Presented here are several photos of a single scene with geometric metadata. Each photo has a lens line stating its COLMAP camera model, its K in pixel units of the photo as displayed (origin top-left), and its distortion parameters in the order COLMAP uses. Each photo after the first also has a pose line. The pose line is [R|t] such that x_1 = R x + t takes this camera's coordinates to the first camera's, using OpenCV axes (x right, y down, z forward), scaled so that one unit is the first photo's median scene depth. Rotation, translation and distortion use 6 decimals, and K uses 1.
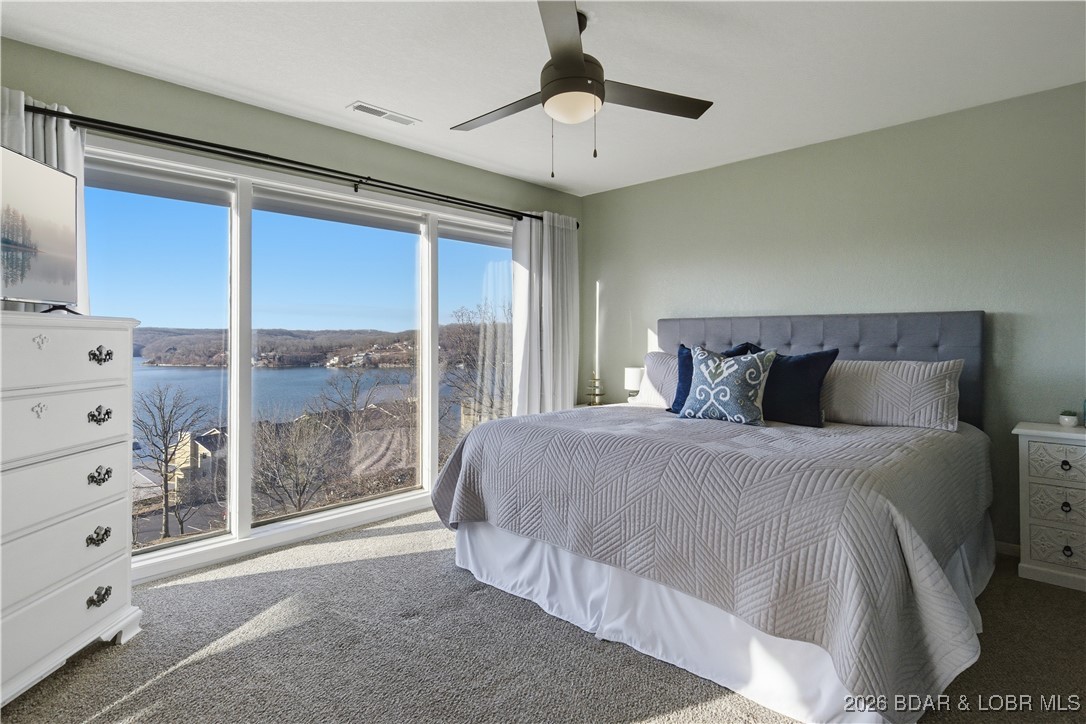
lens RADIAL K [[561.7, 0, 541.8], [0, 561.7, 335.5], [0, 0, 1]] dist [0.011594, -0.001096]
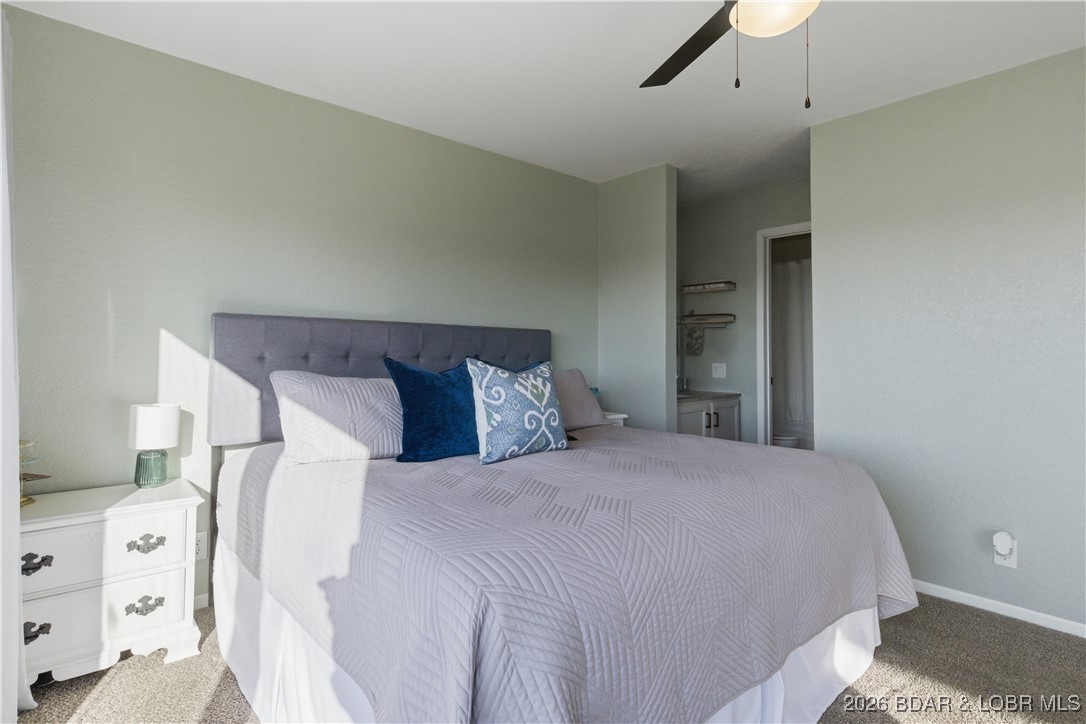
lens RADIAL K [[561.7, 0, 541.8], [0, 561.7, 335.5], [0, 0, 1]] dist [0.011594, -0.001096]
pose [[0.081958, 0.030621, 0.996165, -0.494318], [-0.014287, 0.999461, -0.029547, 0.008656], [-0.996533, -0.011810, 0.082351, 0.954203]]
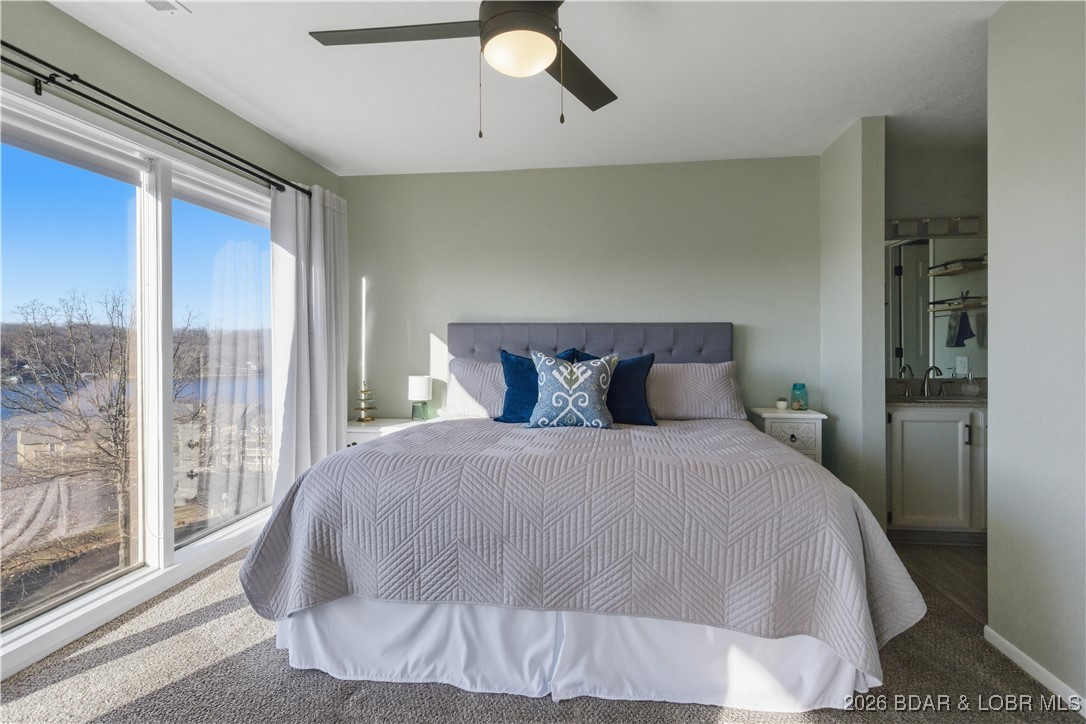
lens RADIAL K [[539.1, 0, 545.1], [0, 539.1, 348.8], [0, 0, 1]] dist [0.013387, -0.008180]
pose [[0.808151, -0.003862, 0.588963, -0.288640], [-0.005364, 0.999889, 0.013918, 0.001170], [-0.588951, -0.014407, 0.808040, 0.274738]]
